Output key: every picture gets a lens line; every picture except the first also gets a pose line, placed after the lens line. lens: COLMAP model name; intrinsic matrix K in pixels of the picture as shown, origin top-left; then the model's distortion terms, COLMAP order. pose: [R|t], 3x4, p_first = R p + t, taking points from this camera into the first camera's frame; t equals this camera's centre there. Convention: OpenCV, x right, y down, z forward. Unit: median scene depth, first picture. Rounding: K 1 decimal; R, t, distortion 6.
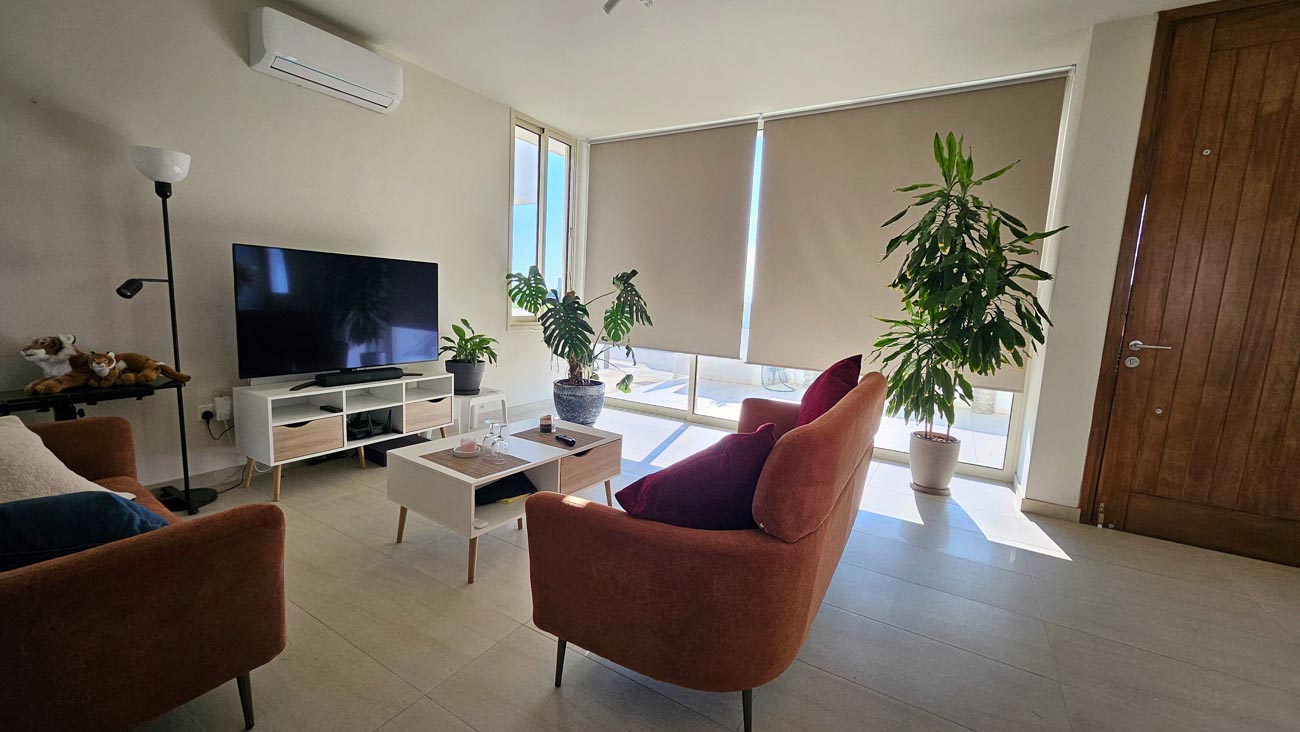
lens RADIAL K [[501.2, 0, 632.5], [0, 501.2, 360.8], [0, 0, 1]] dist [-0.000449, -0.000143]
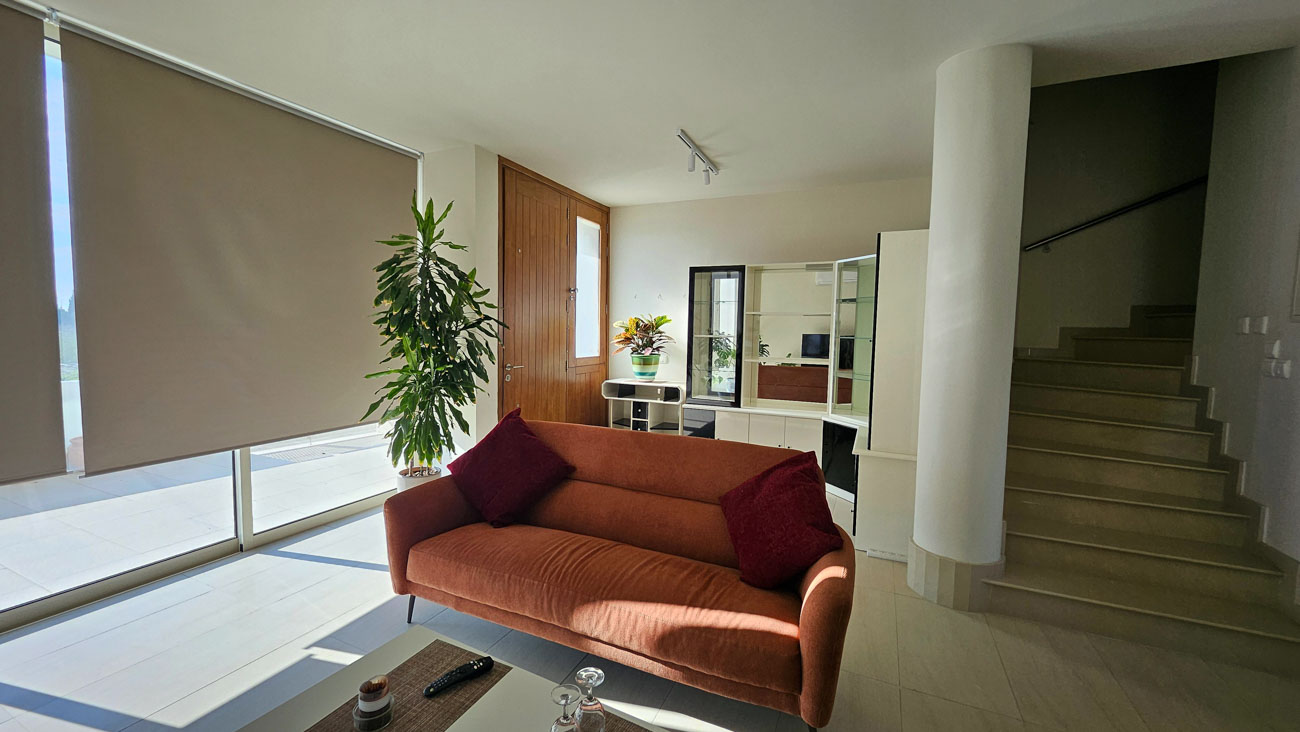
lens RADIAL K [[516.1, 0, 629.8], [0, 516.1, 360.3], [0, 0, 1]] dist [0.001512, -0.000028]
pose [[-0.104007, -0.113384, 0.988092, -0.524990], [0.102890, 0.986923, 0.124080, -0.182719], [-0.989240, 0.114570, -0.090981, 0.668325]]
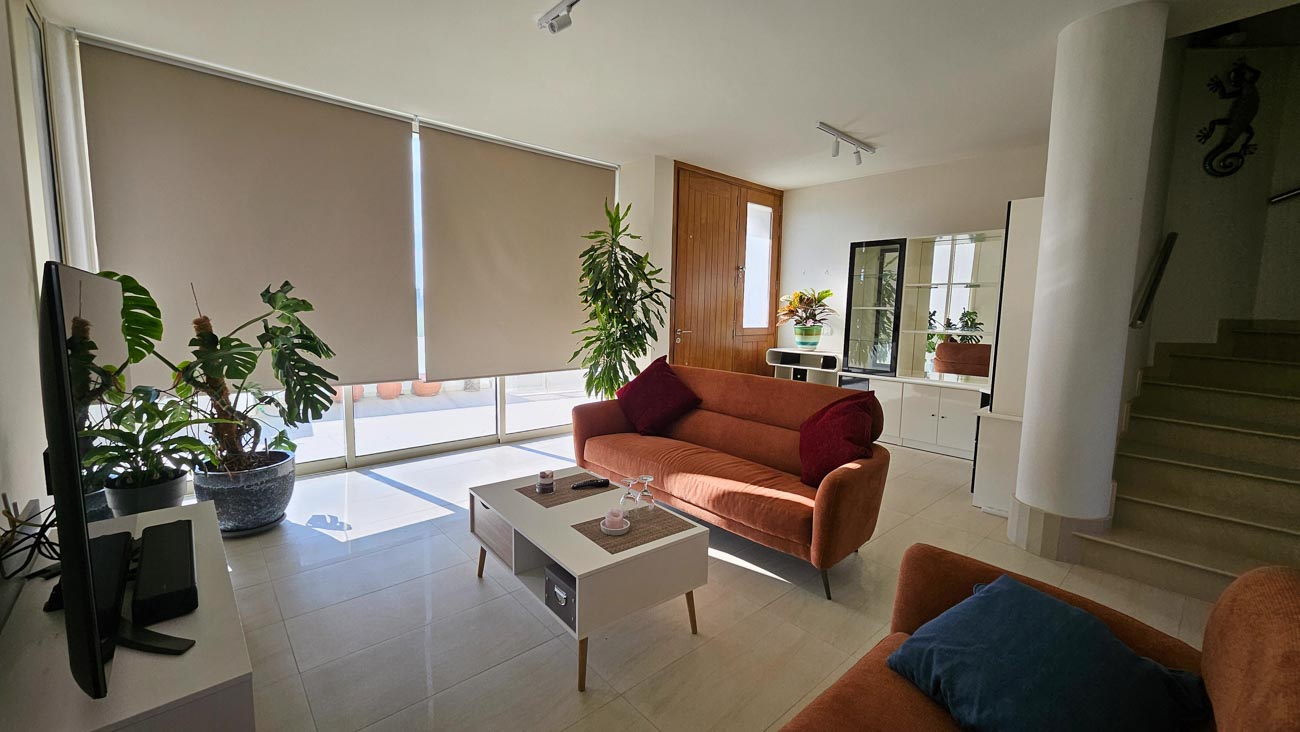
lens RADIAL K [[516.1, 0, 629.8], [0, 516.1, 360.3], [0, 0, 1]] dist [0.001512, -0.000028]
pose [[0.308388, -0.141406, 0.940692, -0.800711], [0.116976, 0.987022, 0.110022, -0.140916], [-0.944041, 0.076109, 0.320927, 0.477639]]
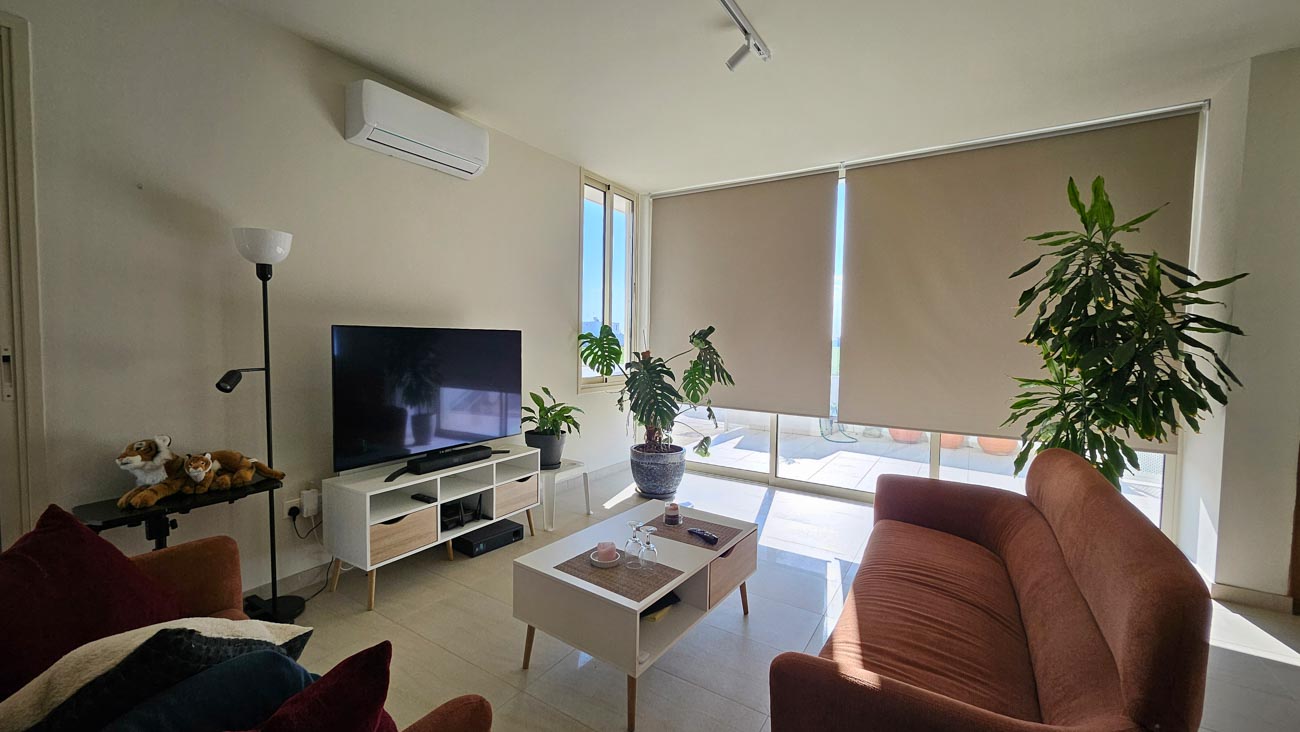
lens RADIAL K [[501.0, 0, 633.3], [0, 501.0, 364.1], [0, 0, 1]] dist [-0.000654, -0.000233]
pose [[0.999196, -0.030116, -0.026449, -0.177189], [0.028011, 0.996666, -0.076631, -0.061202], [0.028669, 0.075828, 0.996709, 0.081653]]
